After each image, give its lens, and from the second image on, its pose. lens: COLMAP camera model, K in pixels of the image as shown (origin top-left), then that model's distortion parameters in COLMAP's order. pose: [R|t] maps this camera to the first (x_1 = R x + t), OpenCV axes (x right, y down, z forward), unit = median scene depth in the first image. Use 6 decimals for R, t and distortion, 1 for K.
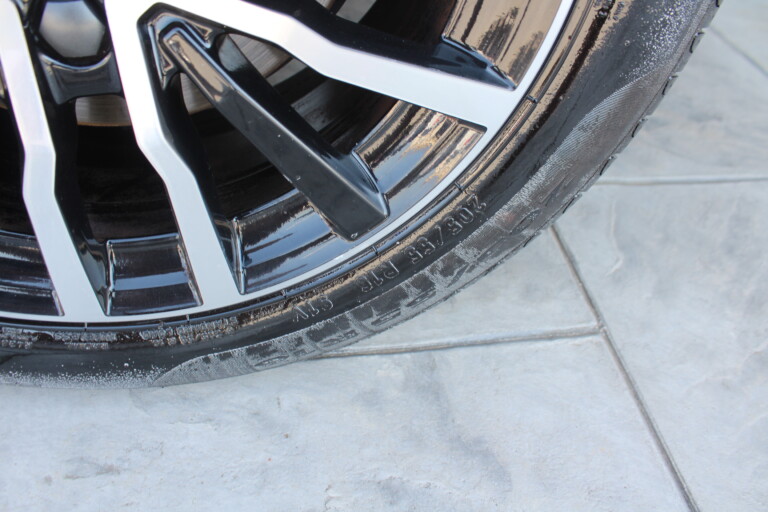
lens RADIAL K [[653.1, 0, 384.1], [0, 653.1, 250.0], [0, 0, 1]] dist [-0.149807, 0.123560]
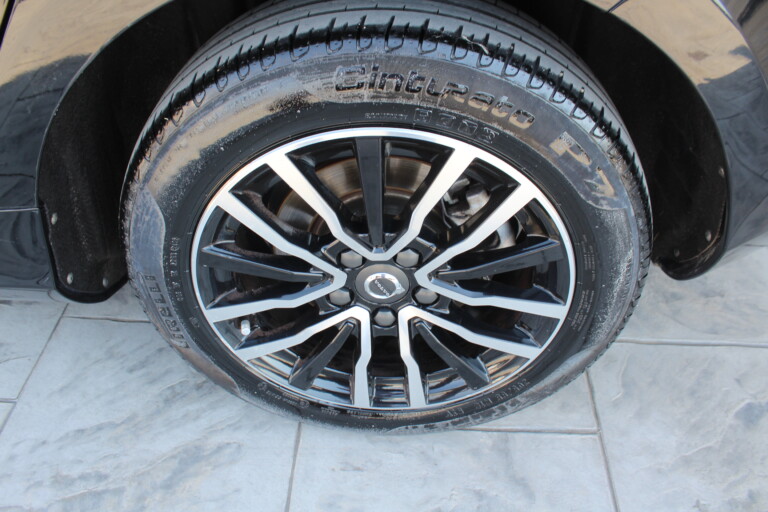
lens RADIAL K [[653.1, 0, 378.6], [0, 653.1, 252.2], [0, 0, 1]] dist [-0.149807, 0.123560]
pose [[0.976630, 0.089543, -0.195385, 0.023033], [-0.097904, 0.994631, -0.033541, -0.327400], [0.191333, 0.051886, 0.980153, -1.182284]]
